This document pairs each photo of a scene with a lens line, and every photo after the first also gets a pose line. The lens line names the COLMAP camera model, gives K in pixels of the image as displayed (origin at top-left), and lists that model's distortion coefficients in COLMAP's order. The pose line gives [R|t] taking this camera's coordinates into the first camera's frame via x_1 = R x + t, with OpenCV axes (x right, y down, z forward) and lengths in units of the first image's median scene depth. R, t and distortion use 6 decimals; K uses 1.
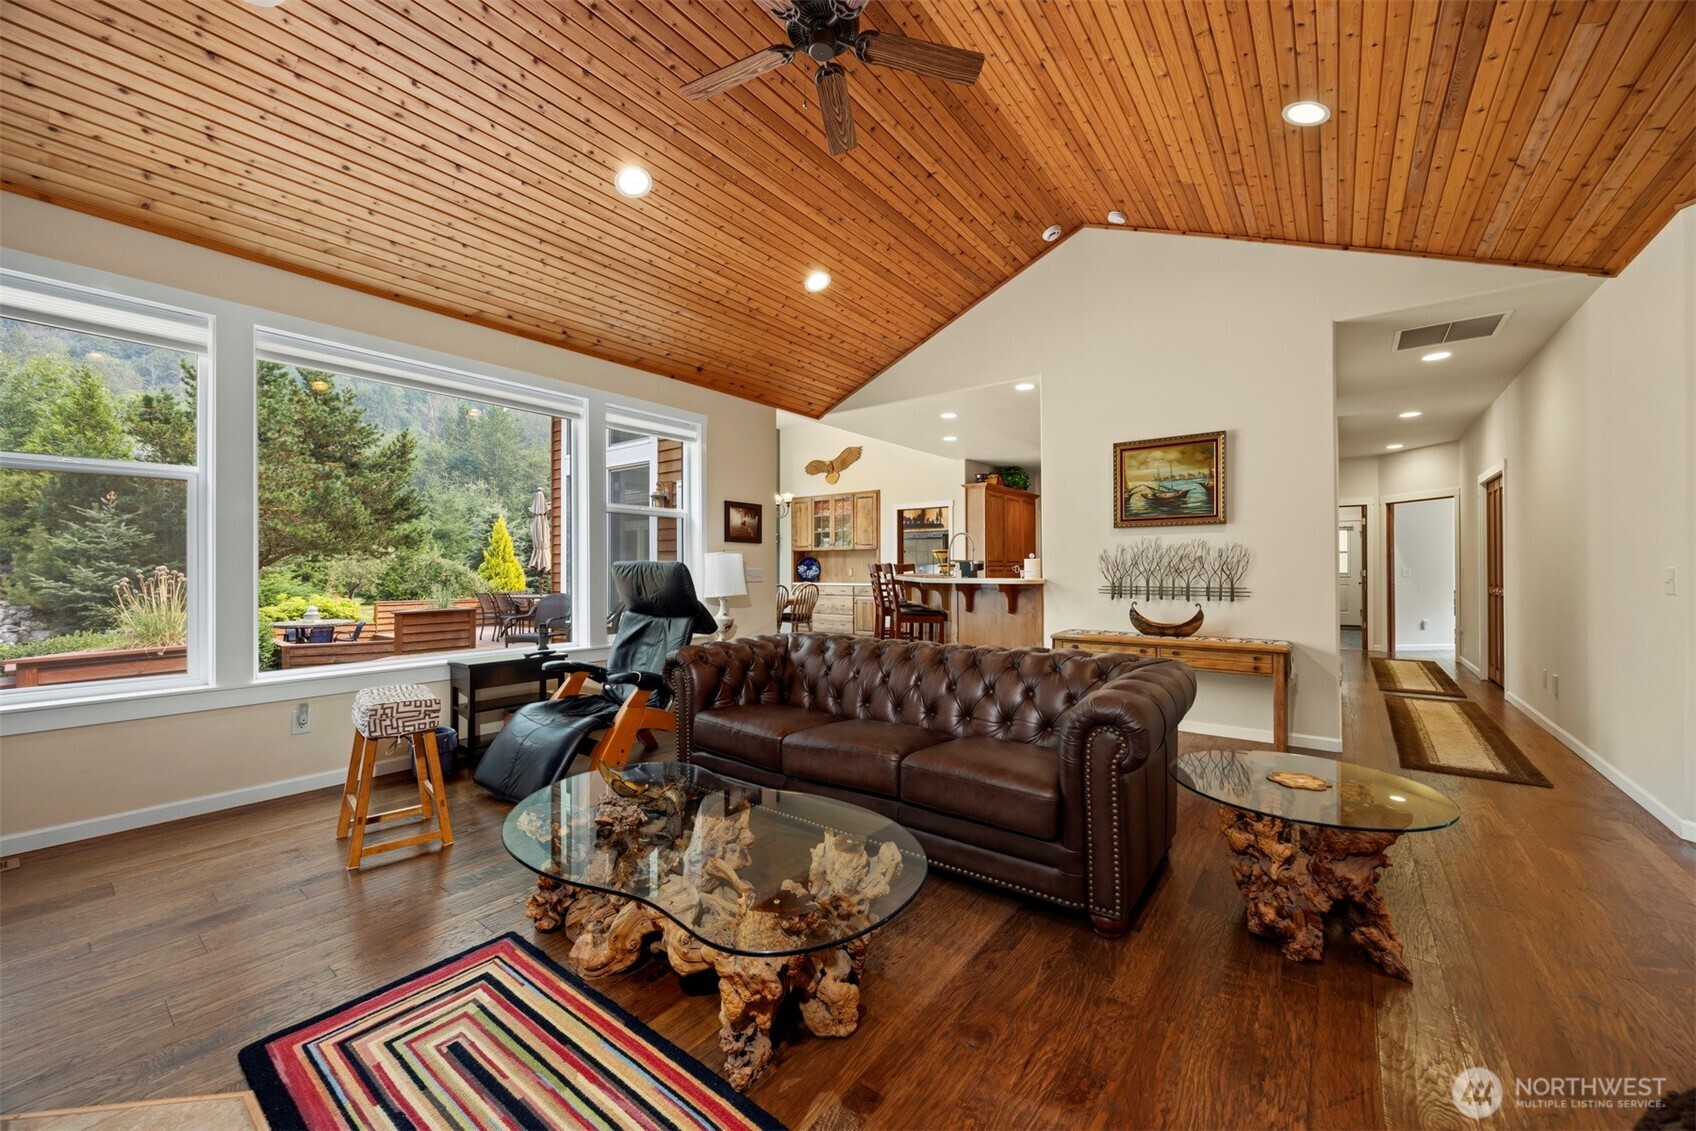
lens RADIAL K [[646.3, 0, 852.4], [0, 646.3, 563.6], [0, 0, 1]] dist [-0.000589, -0.000021]
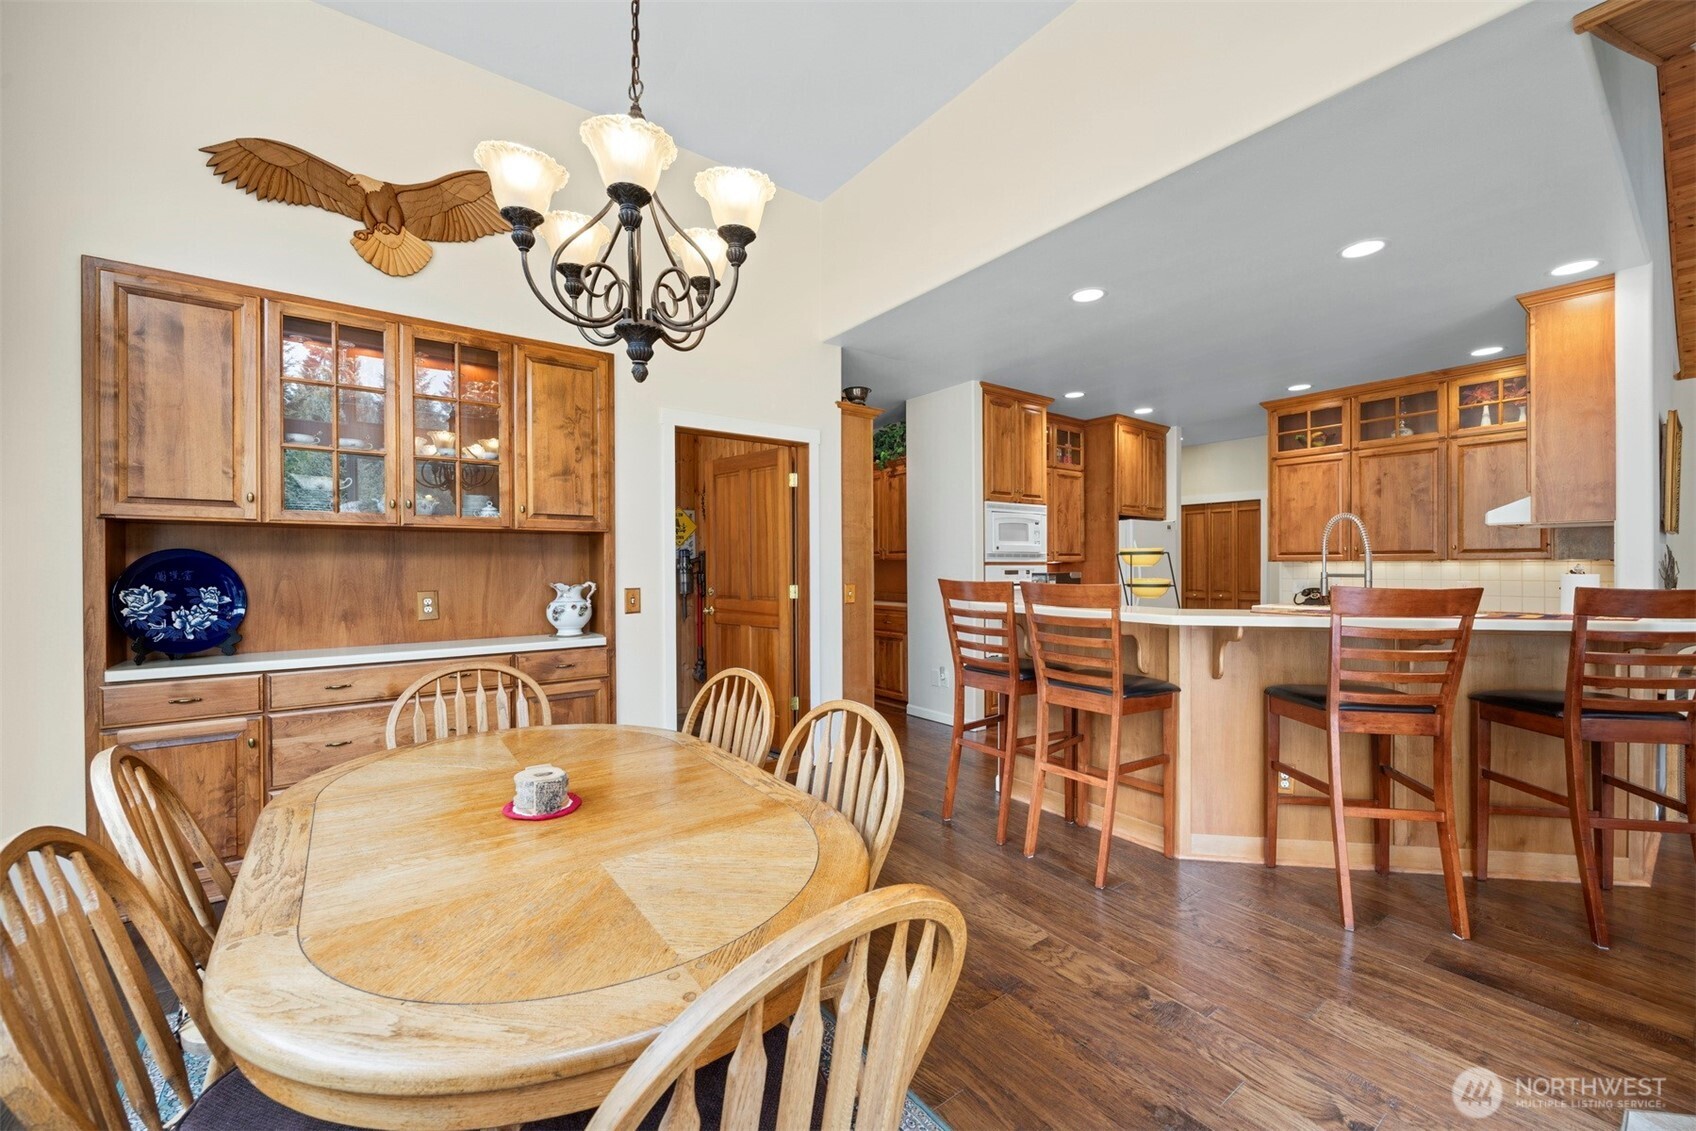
lens RADIAL K [[646.3, 0, 852.4], [0, 646.3, 563.6], [0, 0, 1]] dist [-0.000589, -0.000021]
pose [[0.270007, 0.000321, 0.962858, -0.227957], [-0.001729, 0.999998, 0.000151, -0.005773], [-0.962857, -0.001706, 0.270007, 0.730820]]
